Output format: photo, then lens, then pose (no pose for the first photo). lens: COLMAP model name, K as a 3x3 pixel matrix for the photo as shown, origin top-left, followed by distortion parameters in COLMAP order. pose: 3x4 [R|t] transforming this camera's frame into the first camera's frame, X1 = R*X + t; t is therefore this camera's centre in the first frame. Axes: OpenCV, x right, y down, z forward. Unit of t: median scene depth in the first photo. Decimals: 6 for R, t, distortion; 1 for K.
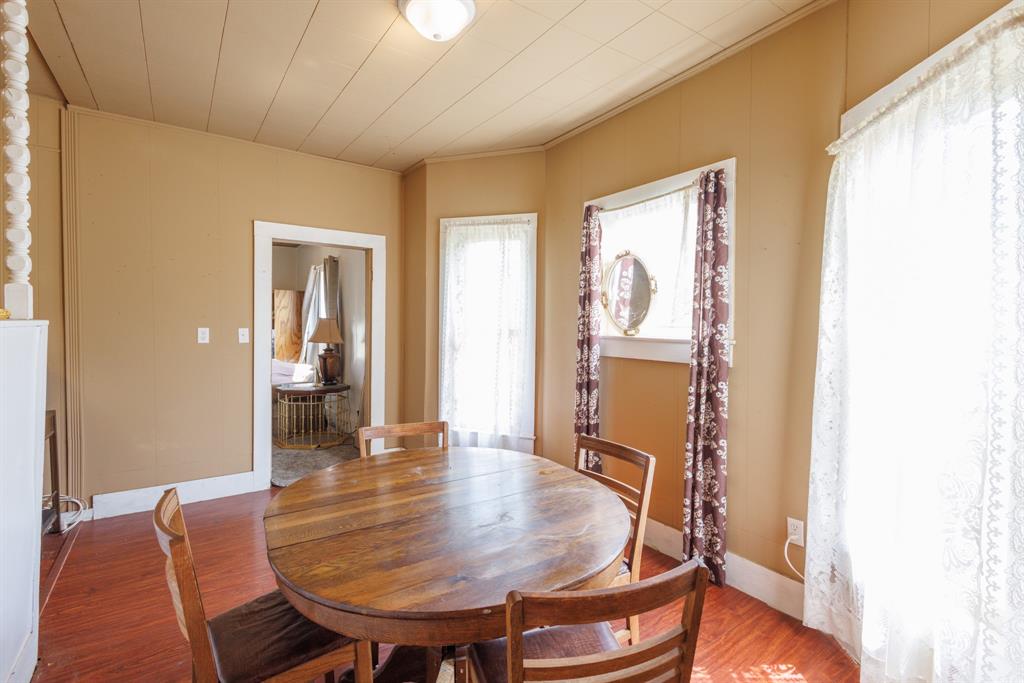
lens RADIAL K [[478.9, 0, 513.1], [0, 478.9, 332.4], [0, 0, 1]] dist [0.026625, -0.000802]
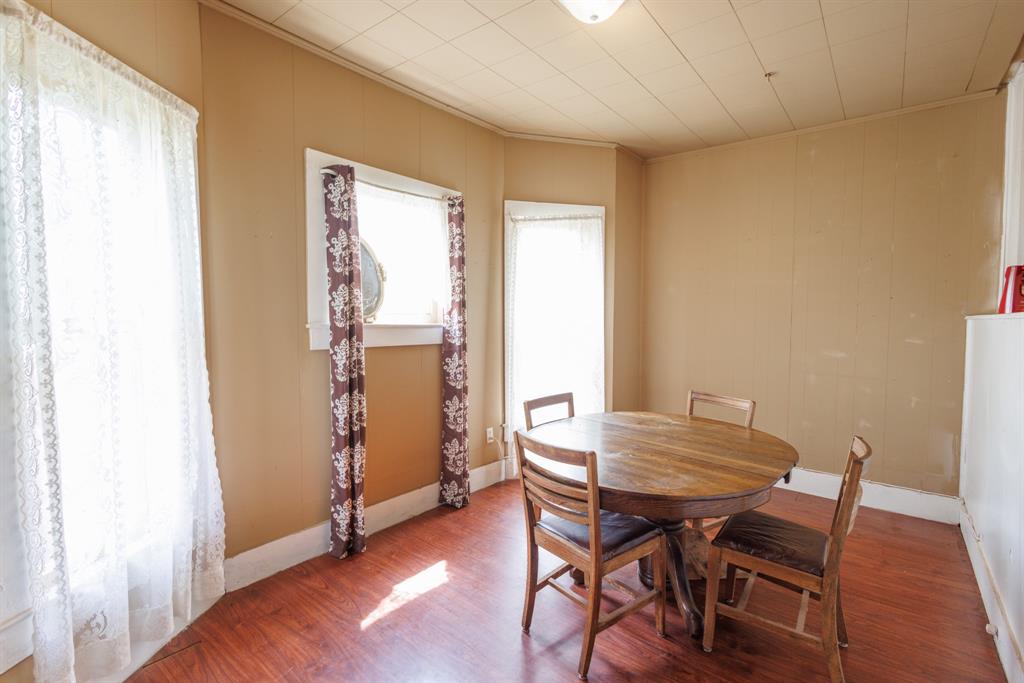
lens RADIAL K [[478.9, 0, 513.1], [0, 478.9, 332.4], [0, 0, 1]] dist [0.026625, -0.000802]
pose [[-0.279555, -0.038595, 0.959354, -0.617249], [0.007976, 0.999064, 0.042517, -0.010803], [-0.960097, 0.019537, -0.278986, 0.828152]]
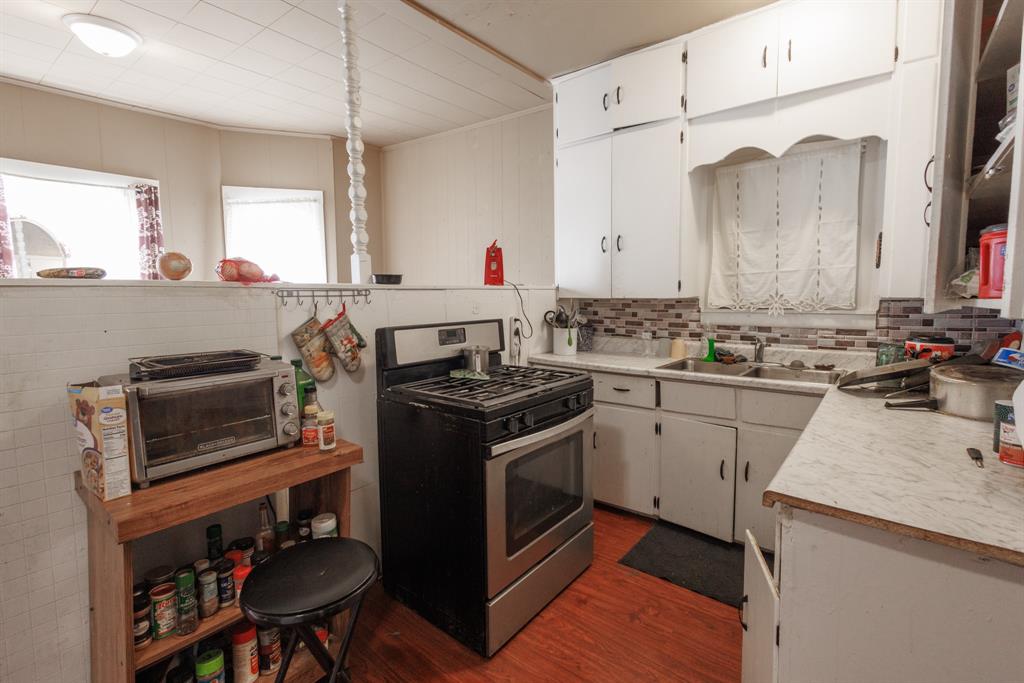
lens RADIAL K [[478.9, 0, 513.1], [0, 478.9, 332.4], [0, 0, 1]] dist [0.026625, -0.000802]
pose [[-0.287029, -0.095963, 0.953103, -1.000331], [0.015842, 0.994358, 0.104887, -0.003689], [-0.957791, 0.045205, -0.283890, 0.221774]]
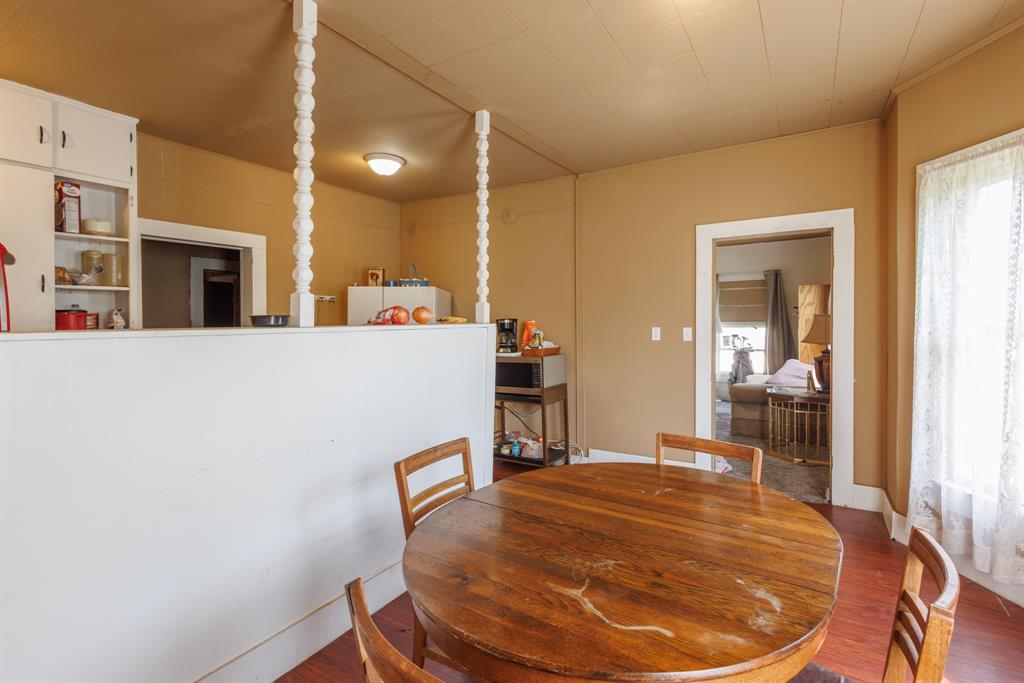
lens RADIAL K [[478.9, 0, 513.1], [0, 478.9, 332.4], [0, 0, 1]] dist [0.026625, -0.000802]
pose [[0.403451, 0.008148, -0.914965, 0.276378], [-0.004362, 0.999966, 0.006981, -0.004004], [0.914991, 0.001175, 0.403473, 0.220883]]
